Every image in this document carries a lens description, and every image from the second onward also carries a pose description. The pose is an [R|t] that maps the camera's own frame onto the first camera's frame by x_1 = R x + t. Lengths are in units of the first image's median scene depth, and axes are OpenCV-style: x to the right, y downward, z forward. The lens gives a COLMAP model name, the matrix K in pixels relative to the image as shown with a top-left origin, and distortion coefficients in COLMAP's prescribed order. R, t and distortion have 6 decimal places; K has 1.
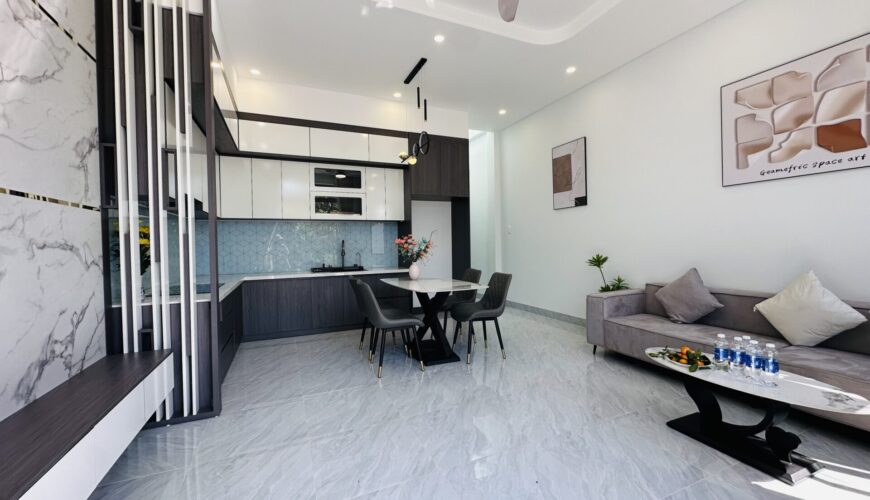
lens RADIAL K [[348.7, 0, 435.0], [0, 348.7, 250.0], [0, 0, 1]] dist [-0.000293, -0.000026]
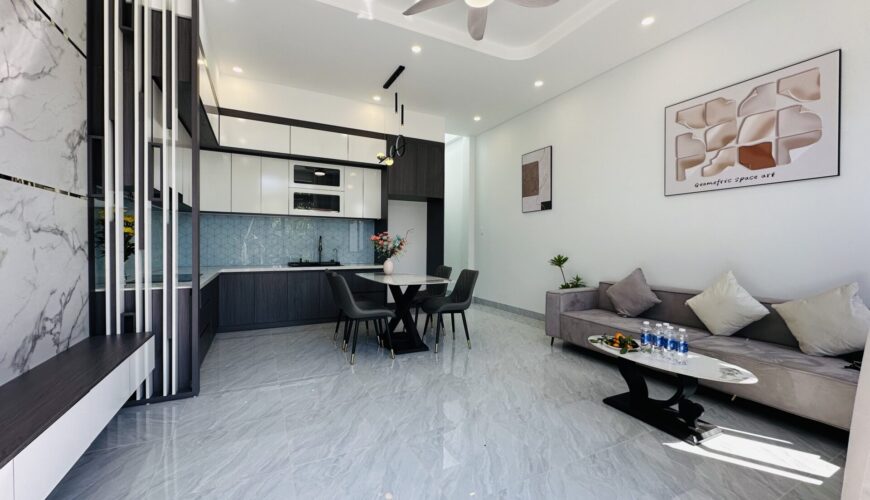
lens RADIAL K [[348.7, 0, 435.0], [0, 348.7, 250.0], [0, 0, 1]] dist [-0.000293, -0.000026]
pose [[0.997984, 0.023836, 0.058824, 0.029189], [-0.023710, 0.999715, -0.002850, 0.016624], [-0.058875, 0.001449, 0.998264, -0.100785]]
